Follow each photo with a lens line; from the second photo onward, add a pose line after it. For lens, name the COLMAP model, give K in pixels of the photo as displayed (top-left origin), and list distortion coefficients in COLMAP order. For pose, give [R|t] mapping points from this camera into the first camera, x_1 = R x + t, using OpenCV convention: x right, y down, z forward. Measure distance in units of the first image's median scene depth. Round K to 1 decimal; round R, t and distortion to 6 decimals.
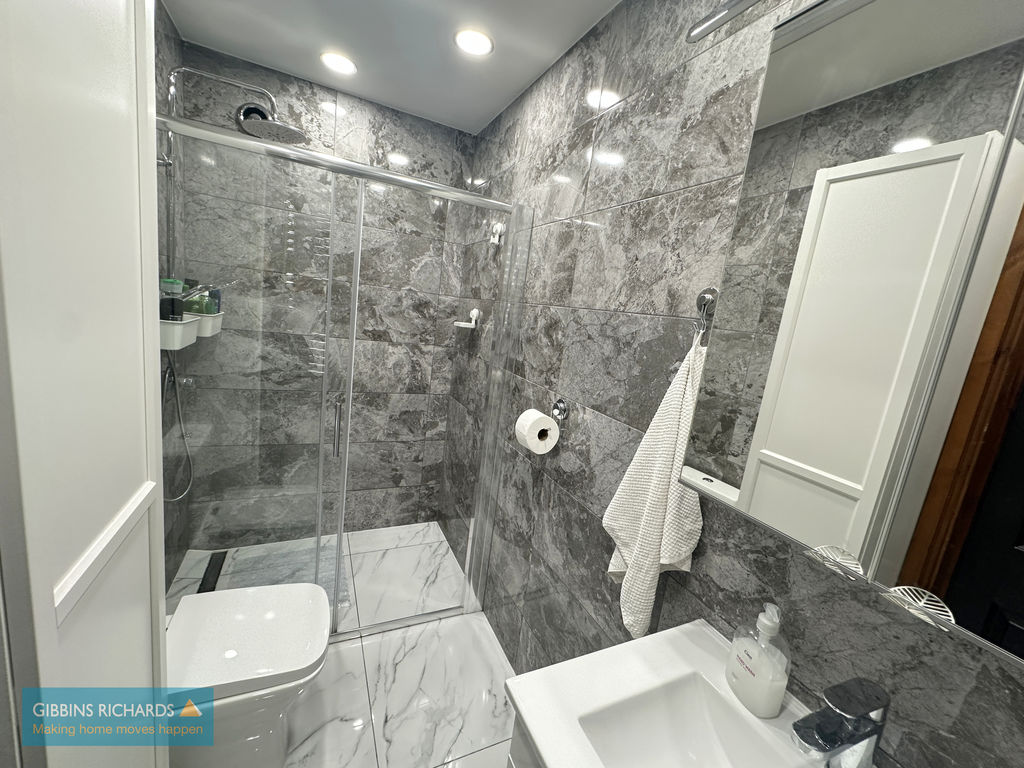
lens RADIAL K [[409.1, 0, 512.2], [0, 409.1, 382.1], [0, 0, 1]] dist [-0.009597, 0.002134]
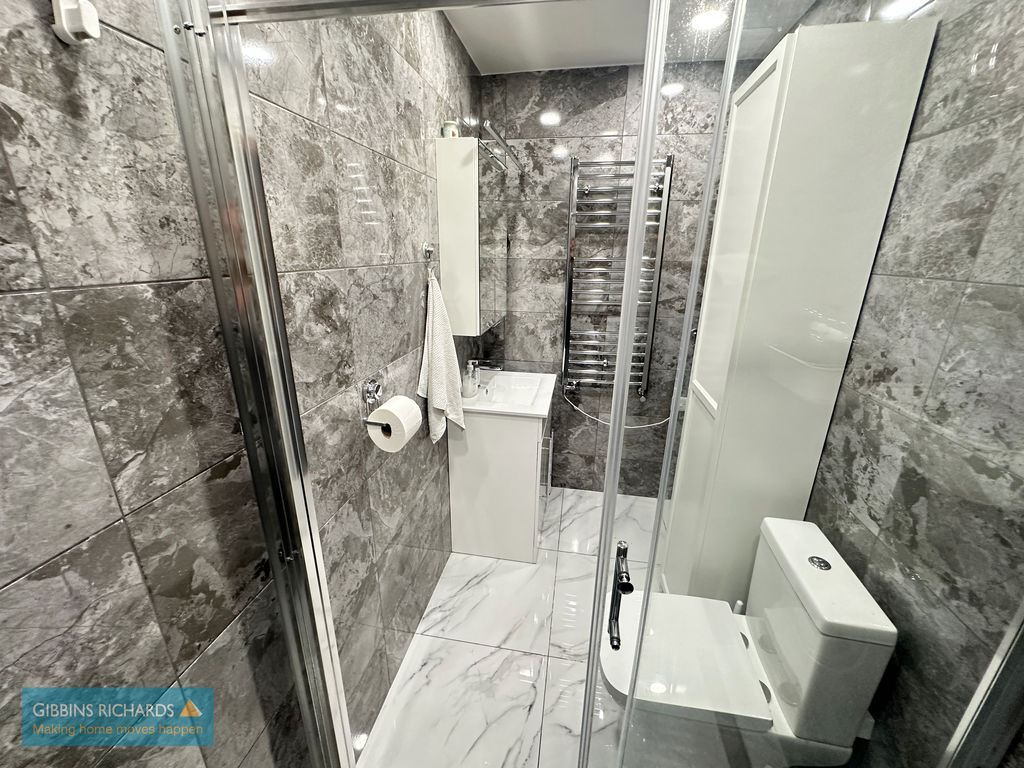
lens RADIAL K [[409.1, 0, 510.3], [0, 409.1, 384.1], [0, 0, 1]] dist [-0.009597, 0.002134]
pose [[-0.808058, -0.309638, 0.501166, -0.515681], [-0.014742, 0.861089, 0.508241, -0.369141], [-0.588919, 0.403299, -0.700374, 1.382114]]
